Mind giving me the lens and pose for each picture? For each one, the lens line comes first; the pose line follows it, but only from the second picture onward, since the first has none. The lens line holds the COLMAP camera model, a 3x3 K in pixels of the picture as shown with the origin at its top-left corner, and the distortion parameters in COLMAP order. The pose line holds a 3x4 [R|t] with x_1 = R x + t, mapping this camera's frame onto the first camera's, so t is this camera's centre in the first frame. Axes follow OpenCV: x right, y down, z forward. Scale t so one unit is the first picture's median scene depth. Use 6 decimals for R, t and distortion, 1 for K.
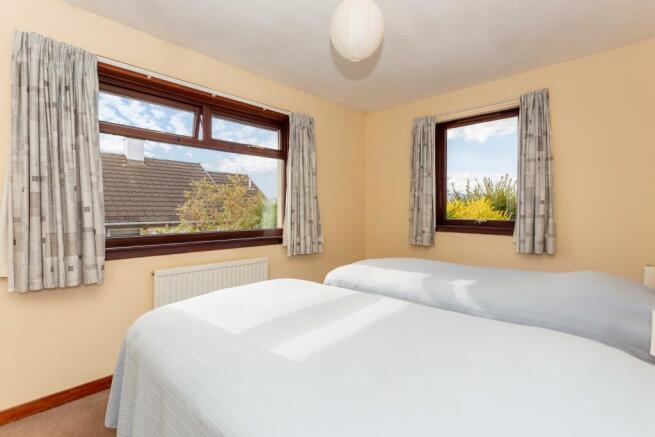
lens RADIAL K [[310.4, 0, 327.5], [0, 310.4, 218.5], [0, 0, 1]] dist [-0.000257, 0.000026]
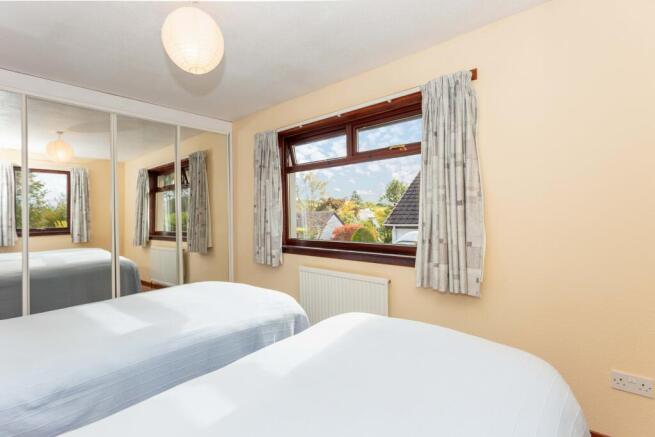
lens RADIAL K [[310.4, 0, 327.5], [0, 310.4, 218.5], [0, 0, 1]] dist [-0.000257, 0.000026]
pose [[0.049613, 0.013945, -0.998671, 0.648732], [-0.014844, 0.999802, 0.013224, -0.047446], [0.998658, 0.014168, 0.049810, 0.831812]]
